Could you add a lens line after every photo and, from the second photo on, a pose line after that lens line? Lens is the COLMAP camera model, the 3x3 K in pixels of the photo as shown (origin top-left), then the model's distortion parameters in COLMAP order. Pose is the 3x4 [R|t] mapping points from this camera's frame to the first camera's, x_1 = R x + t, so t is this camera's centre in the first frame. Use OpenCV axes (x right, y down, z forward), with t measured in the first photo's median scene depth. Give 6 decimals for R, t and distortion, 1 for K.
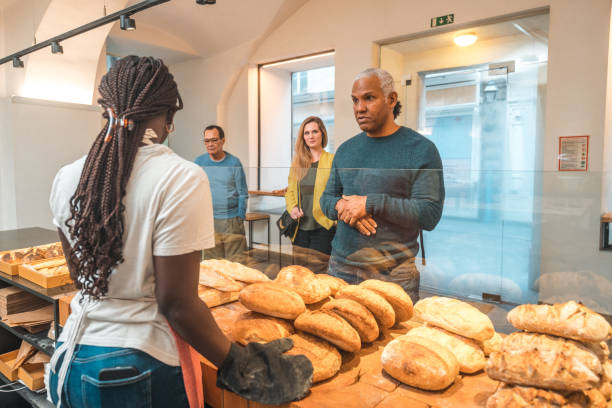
lens RADIAL K [[434.1, 0, 287.8], [0, 434.1, 191.0], [0, 0, 1]] dist [0.040234, 0.005827]
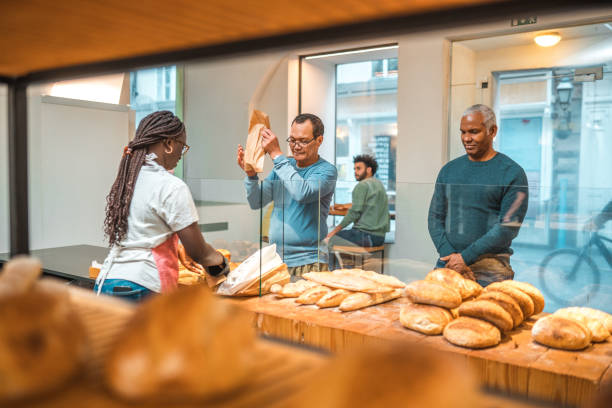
lens RADIAL K [[605.2, 0, 315.2], [0, 605.2, 198.0], [0, 0, 1]] dist [-0.003169, 0.000000]
pose [[0.998212, 0.011196, 0.058721, -0.167388], [-0.009977, 0.999729, -0.021017, 0.008260], [-0.058940, 0.020394, 0.998053, -0.237114]]
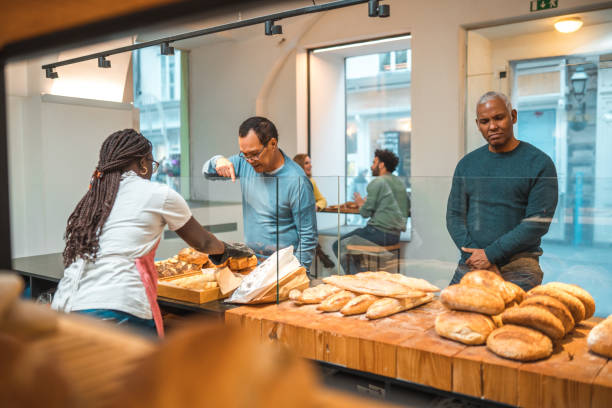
lens RADIAL K [[605.2, 0, 313.8], [0, 605.2, 202.0], [0, 0, 1]] dist [-0.003169, 0.000000]
pose [[0.998910, -0.008219, 0.045938, -0.179795], [0.008780, 0.999889, -0.012014, 0.008147], [-0.045834, 0.012405, 0.998872, -0.176537]]
